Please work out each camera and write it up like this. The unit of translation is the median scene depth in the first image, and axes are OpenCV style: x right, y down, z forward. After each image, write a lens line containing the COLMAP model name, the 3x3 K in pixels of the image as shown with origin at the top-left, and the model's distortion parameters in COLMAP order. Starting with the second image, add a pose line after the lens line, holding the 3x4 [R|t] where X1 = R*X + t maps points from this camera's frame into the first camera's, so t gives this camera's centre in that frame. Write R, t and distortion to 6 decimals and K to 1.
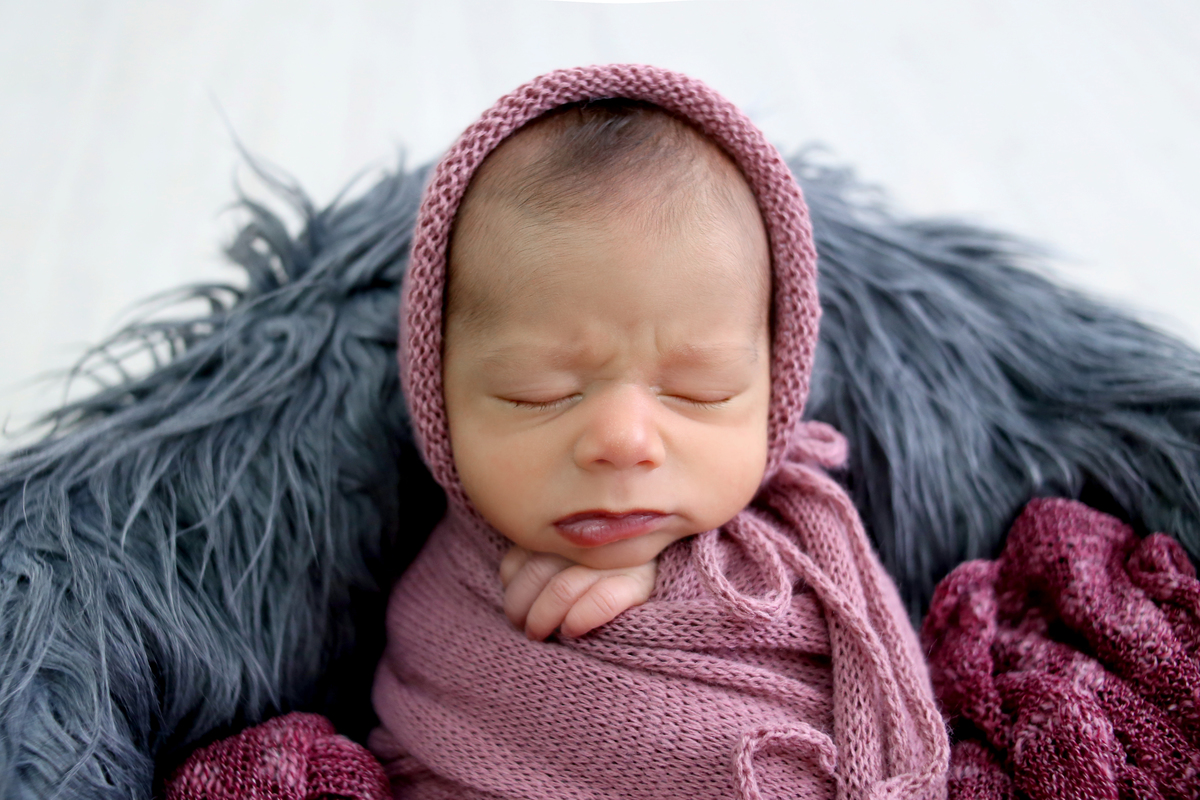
lens RADIAL K [[1423.3, 0, 555.2], [0, 1423.3, 400.0], [0, 0, 1]] dist [-0.120094, 0.048410]
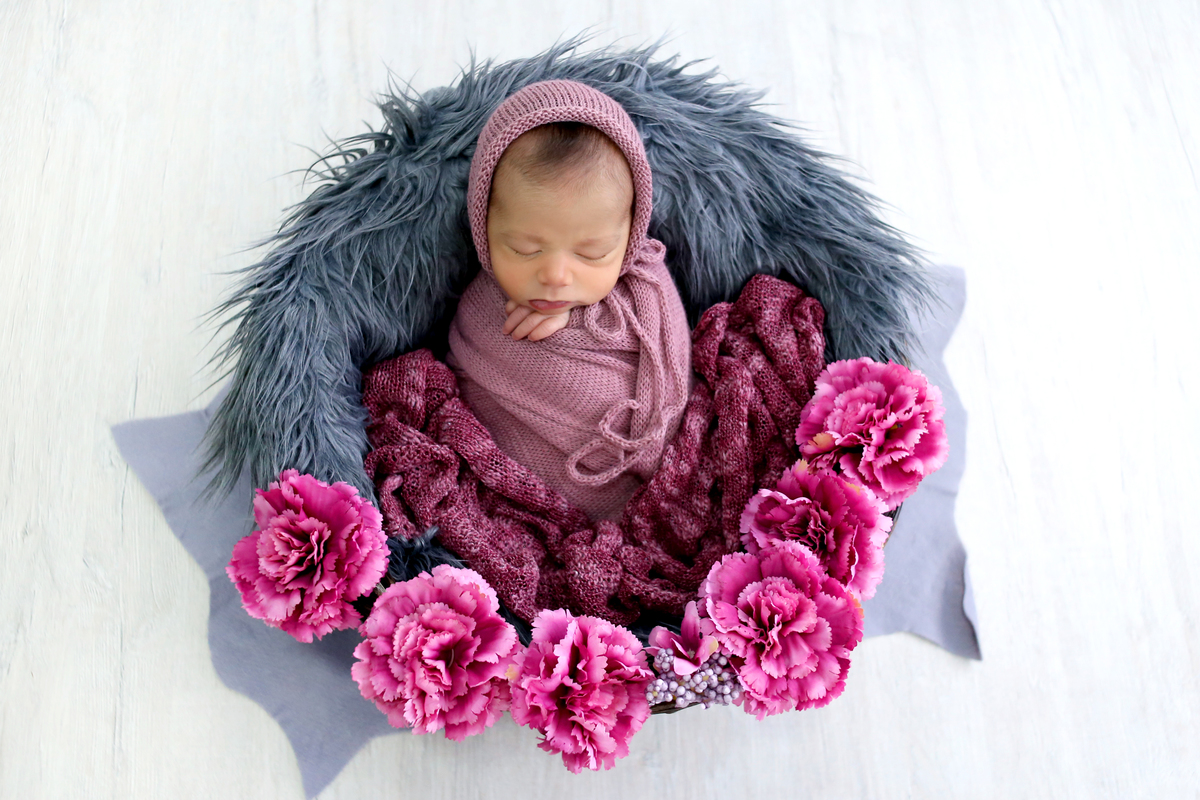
lens RADIAL K [[1423.3, 0, 555.2], [0, 1423.3, 400.0], [0, 0, 1]] dist [-0.120094, 0.048410]
pose [[0.996214, 0.086102, -0.011983, 0.083983], [-0.072305, 0.897207, 0.435652, -0.781198], [0.048262, -0.433136, 0.900036, -1.216368]]
